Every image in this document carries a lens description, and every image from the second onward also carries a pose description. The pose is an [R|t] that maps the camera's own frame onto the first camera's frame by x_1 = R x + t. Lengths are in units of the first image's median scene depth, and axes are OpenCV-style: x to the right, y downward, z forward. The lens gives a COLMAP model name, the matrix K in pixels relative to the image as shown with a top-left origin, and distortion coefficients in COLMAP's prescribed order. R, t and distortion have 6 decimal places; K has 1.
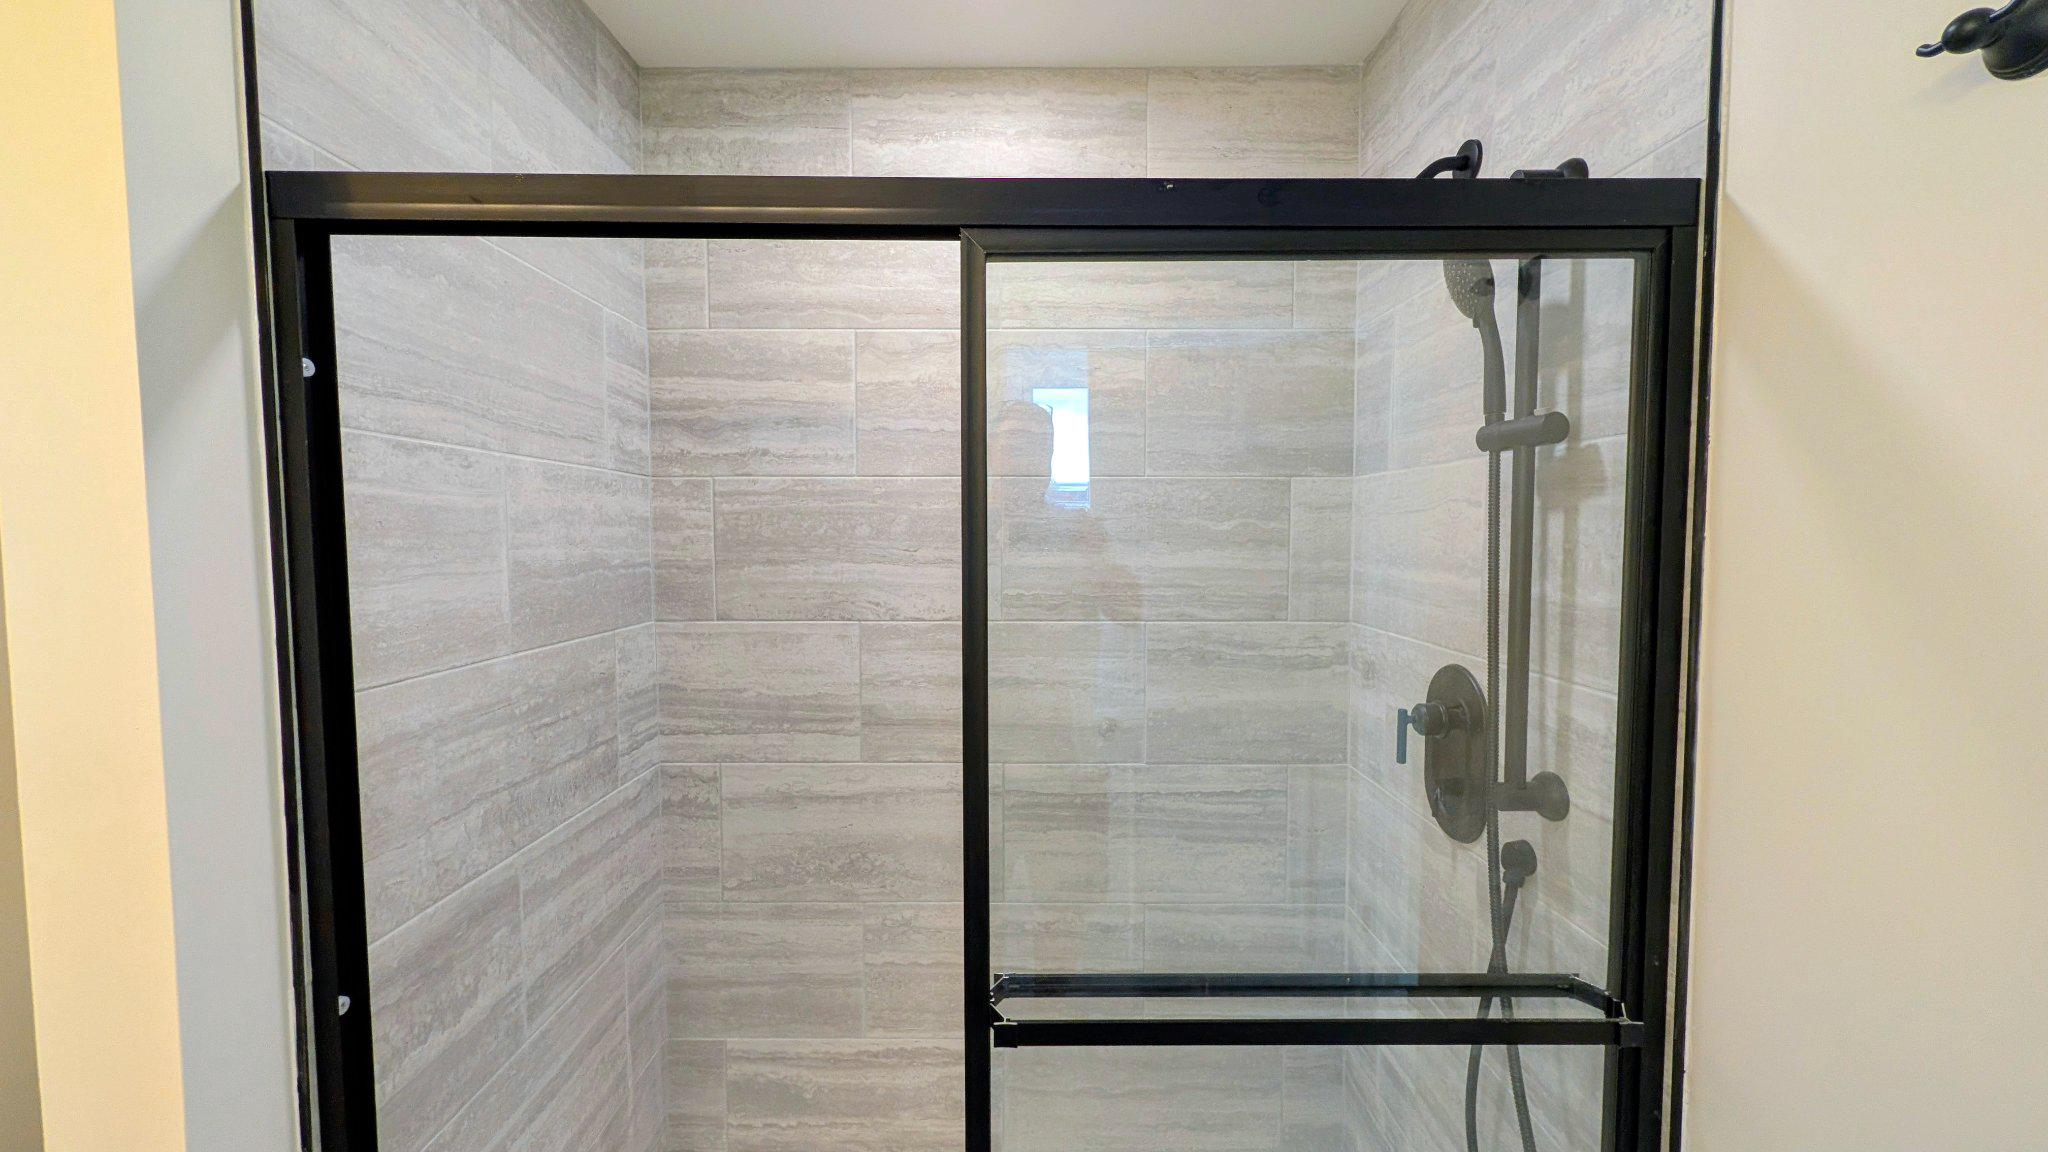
lens RADIAL K [[786.5, 0, 1030.7], [0, 786.5, 578.0], [0, 0, 1]] dist [0.000683, 0.000131]
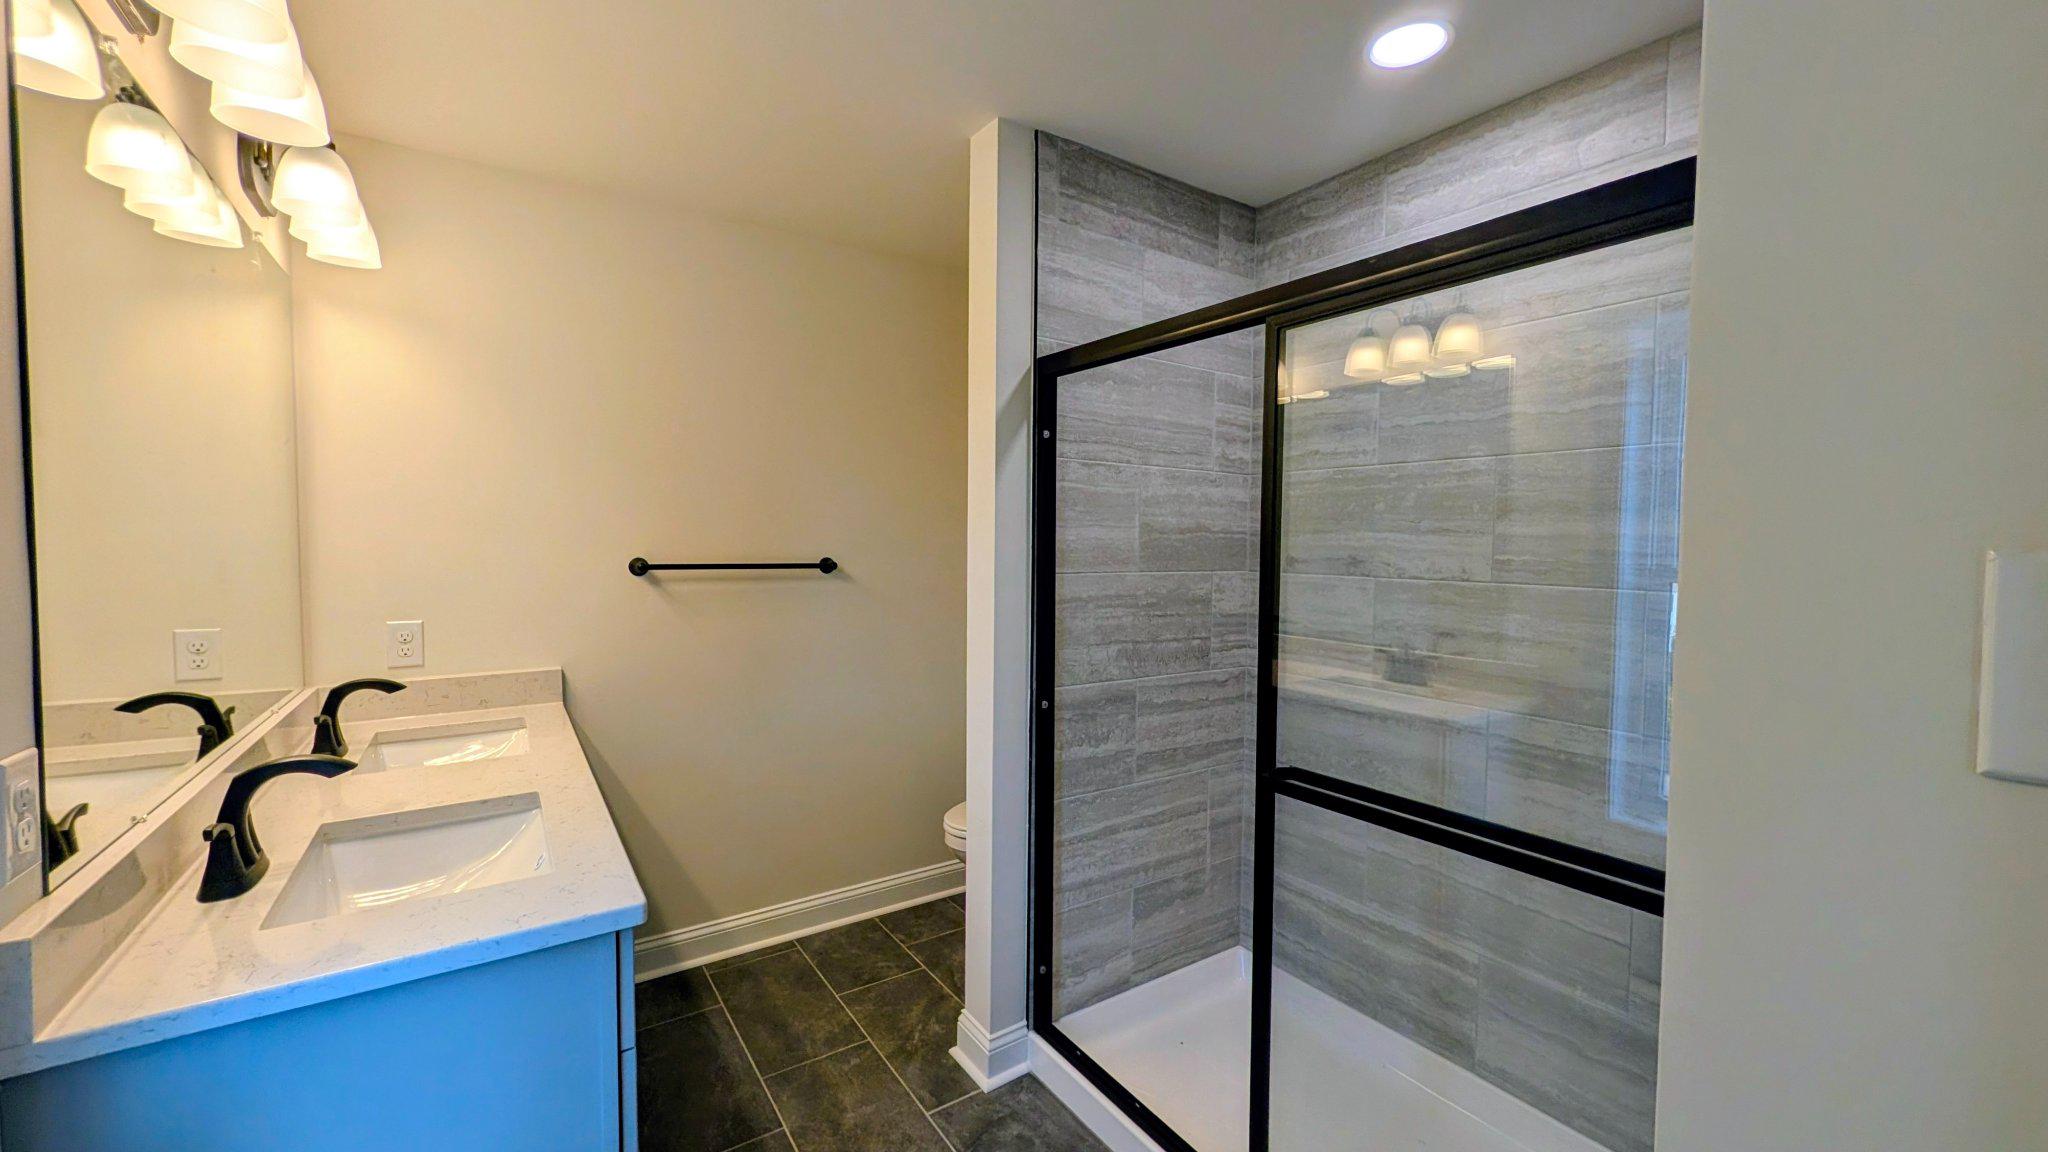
lens RADIAL K [[782.6, 0, 1024.0], [0, 782.6, 576.0], [0, 0, 1]] dist [-0.001749, -0.000179]
pose [[0.567733, 0.044810, -0.821992, 0.531038], [-0.057981, 0.998214, 0.014370, 0.070626], [0.821168, 0.039501, 0.569317, -0.211300]]
